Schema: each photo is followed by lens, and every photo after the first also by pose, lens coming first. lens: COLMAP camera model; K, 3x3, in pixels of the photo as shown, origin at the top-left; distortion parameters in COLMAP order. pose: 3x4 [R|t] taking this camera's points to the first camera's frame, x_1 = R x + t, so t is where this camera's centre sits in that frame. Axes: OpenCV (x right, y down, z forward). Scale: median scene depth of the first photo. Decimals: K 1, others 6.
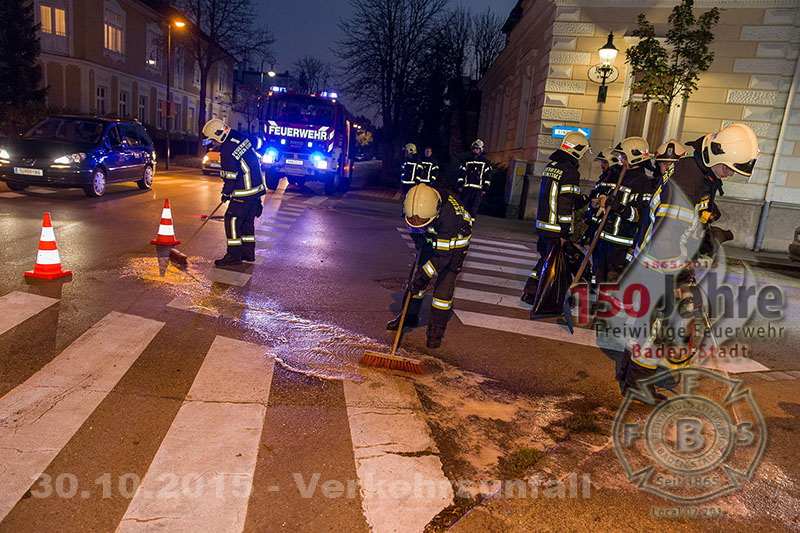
lens RADIAL K [[553.8, 0, 394.7], [0, 553.8, 265.0], [0, 0, 1]] dist [-0.076267, 0.062660]
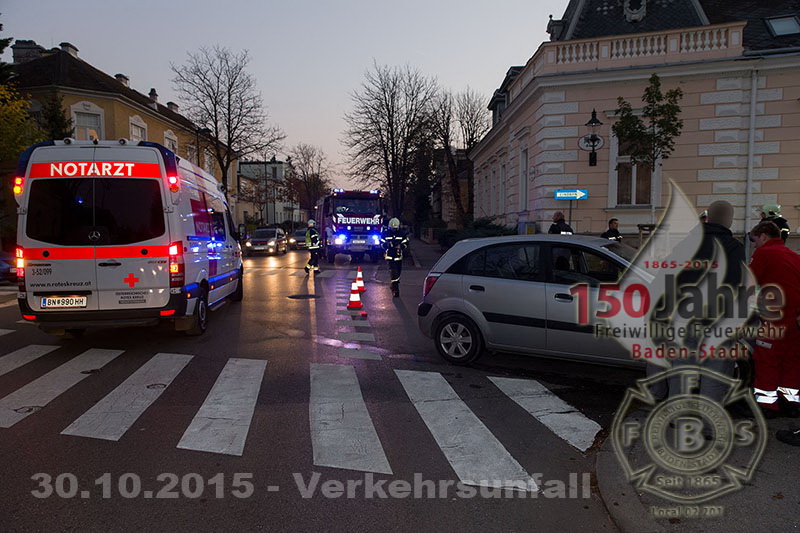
lens RADIAL K [[568.7, 0, 378.6], [0, 568.7, 265.9], [0, 0, 1]] dist [-0.046578, 0.045800]
pose [[0.994288, -0.105361, 0.017060, -0.154150], [0.106649, 0.987105, -0.119373, 0.014797], [-0.004263, 0.120511, 0.992703, -0.227147]]
